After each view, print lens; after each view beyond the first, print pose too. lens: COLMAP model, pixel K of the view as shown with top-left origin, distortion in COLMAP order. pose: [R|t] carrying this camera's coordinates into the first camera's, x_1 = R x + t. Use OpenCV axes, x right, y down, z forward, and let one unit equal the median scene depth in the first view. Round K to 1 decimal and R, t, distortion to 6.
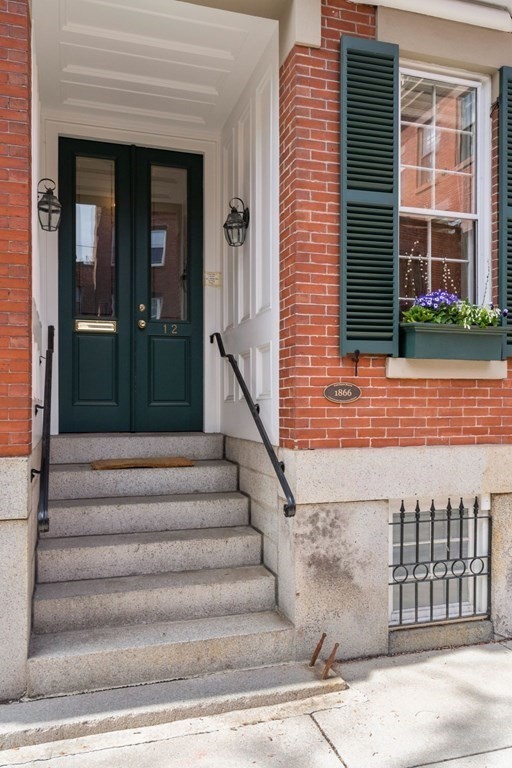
lens RADIAL K [[622.8, 0, 254.1], [0, 622.8, 400.6], [0, 0, 1]] dist [0.008438, 0.013039]
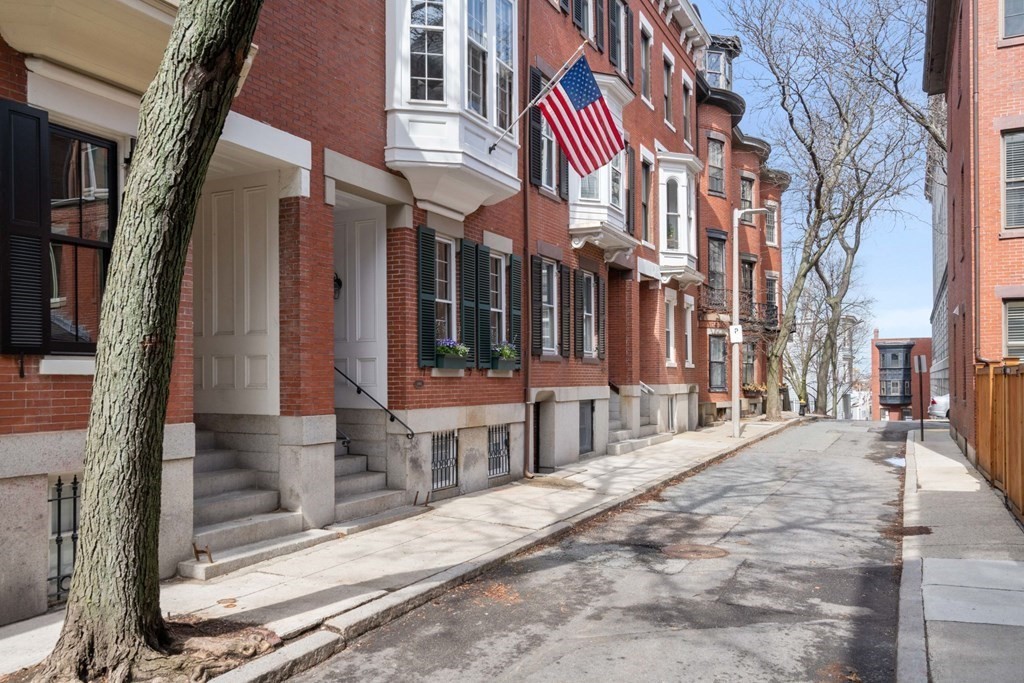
lens RADIAL K [[830.3, 0, 512.8], [0, 830.3, 374.0], [0, 0, 1]] dist [0.008438, 0.013039]
pose [[0.689143, 0.002313, 0.724621, -1.733246], [0.006752, 0.999931, -0.009613, -0.016309], [-0.724593, 0.011517, 0.689080, -1.253085]]
